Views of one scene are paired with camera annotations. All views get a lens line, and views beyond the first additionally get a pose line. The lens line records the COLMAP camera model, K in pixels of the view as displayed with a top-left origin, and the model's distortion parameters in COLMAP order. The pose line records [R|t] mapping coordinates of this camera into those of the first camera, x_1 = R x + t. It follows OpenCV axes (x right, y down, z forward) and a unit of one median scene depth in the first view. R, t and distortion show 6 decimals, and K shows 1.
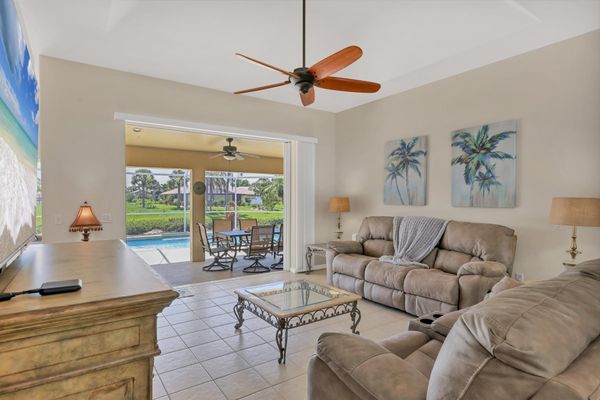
lens RADIAL K [[324.5, 0, 300.0], [0, 324.5, 200.0], [0, 0, 1]] dist [0.001951, 0.000294]
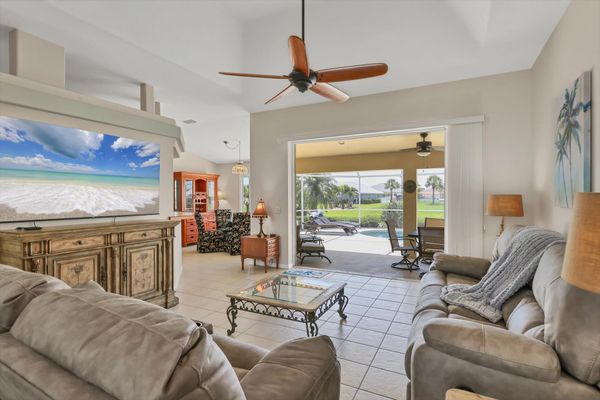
lens RADIAL K [[304.4, 0, 300.0], [0, 304.4, 200.0], [0, 0, 1]] dist [-0.019143, -0.000030]
pose [[0.467339, 0.006713, -0.884053, 0.134691], [-0.001609, 0.999976, 0.006742, -0.000171], [0.884077, -0.001729, 0.467339, 0.090183]]
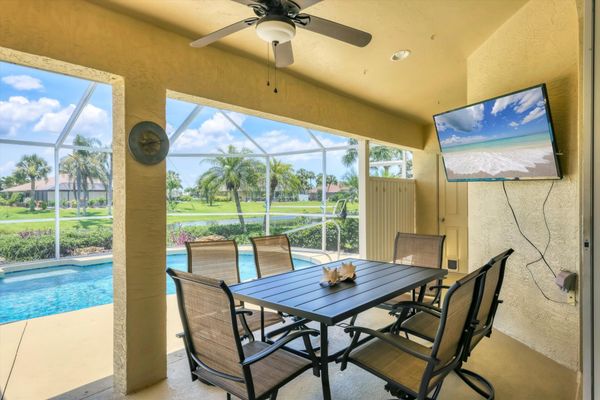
lens RADIAL K [[366.3, 0, 300.0], [0, 366.3, 200.0], [0, 0, 1]] dist [0.007103, 0.002782]
pose [[0.962492, -0.011494, 0.271065, -0.096622], [0.009934, 0.999925, 0.007127, 0.005230], [-0.271127, -0.004167, 0.962535, 0.230272]]
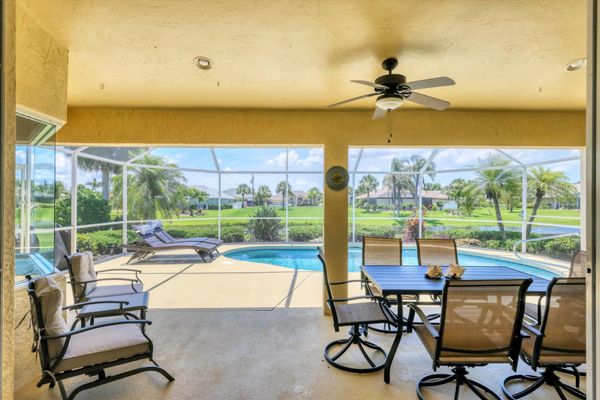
lens RADIAL K [[300.4, 0, 300.0], [0, 300.4, 200.0], [0, 0, 1]] dist [0.004641, 0.000375]
pose [[0.828204, -0.004449, -0.560409, -0.030113], [-0.003541, 0.999907, -0.013170, 0.002166], [0.560416, 0.012891, 0.828111, 0.201511]]
